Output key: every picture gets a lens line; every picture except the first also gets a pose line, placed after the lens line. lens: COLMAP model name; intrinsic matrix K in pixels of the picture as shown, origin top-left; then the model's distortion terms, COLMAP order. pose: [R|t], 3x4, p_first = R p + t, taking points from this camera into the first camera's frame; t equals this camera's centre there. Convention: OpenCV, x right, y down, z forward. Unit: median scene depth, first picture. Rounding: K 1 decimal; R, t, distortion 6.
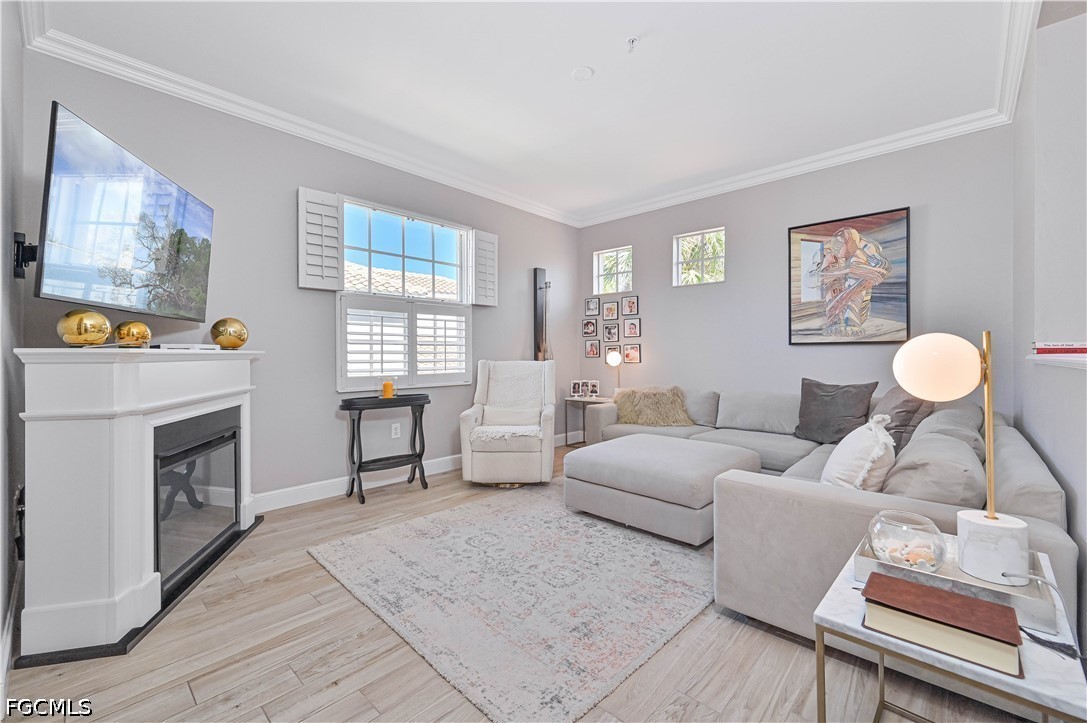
lens RADIAL K [[448.0, 0, 547.1], [0, 448.0, 353.6], [0, 0, 1]] dist [-0.002681, -0.000057]
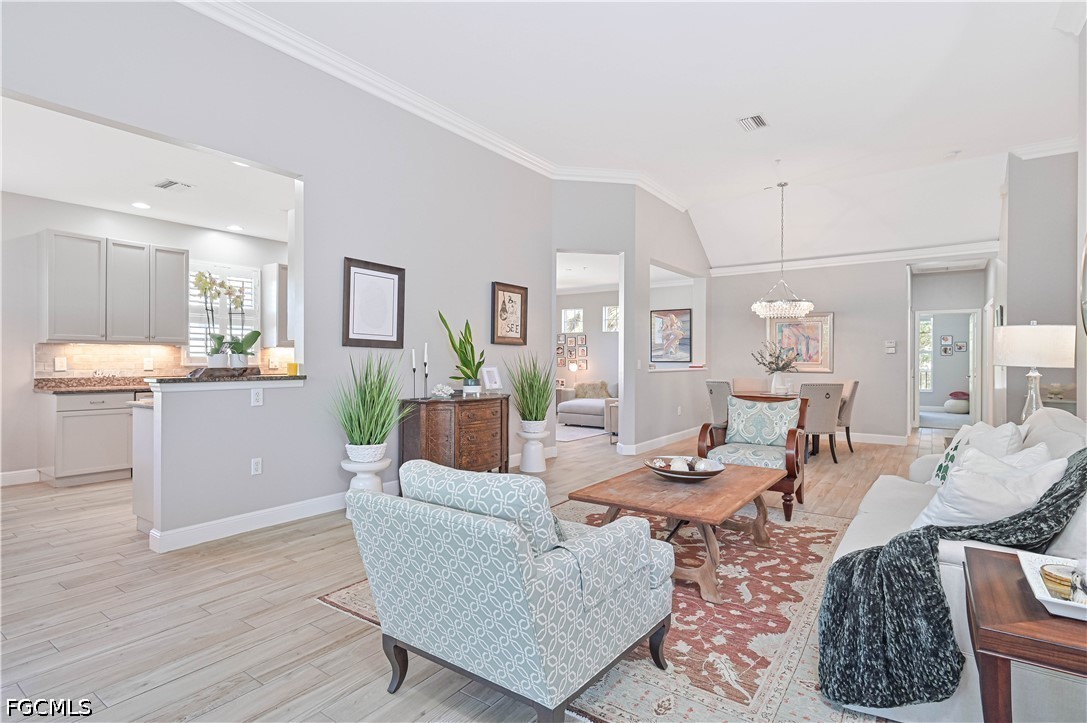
lens RADIAL K [[555.7, 0, 539.6], [0, 555.7, 364.0], [0, 0, 1]] dist [-0.002107, -0.000281]
pose [[0.993580, -0.000290, 0.113133, -0.267193], [-0.001659, 0.999852, 0.017129, -0.044372], [-0.113122, -0.017207, 0.993432, -1.368623]]
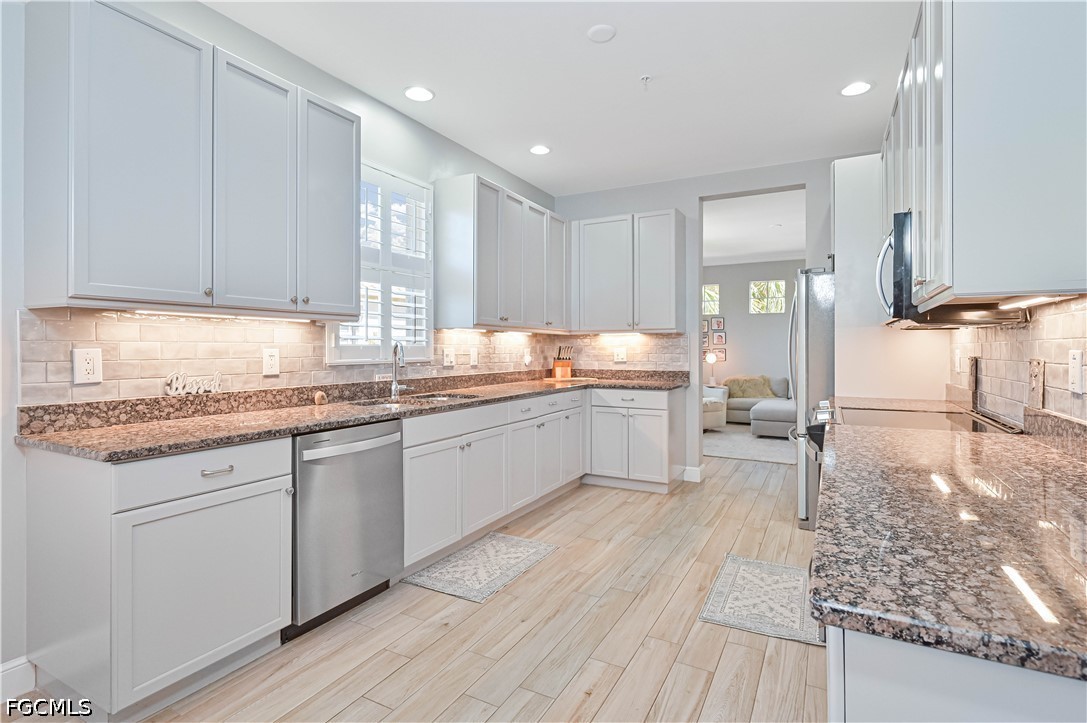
lens RADIAL K [[540.4, 0, 545.9], [0, 540.4, 357.5], [0, 0, 1]] dist [0.005618, 0.000340]
pose [[0.967877, -0.000294, 0.251426, -0.853935], [-0.008113, 0.999442, 0.032403, -0.046391], [-0.251295, -0.033402, 0.967334, -0.653165]]
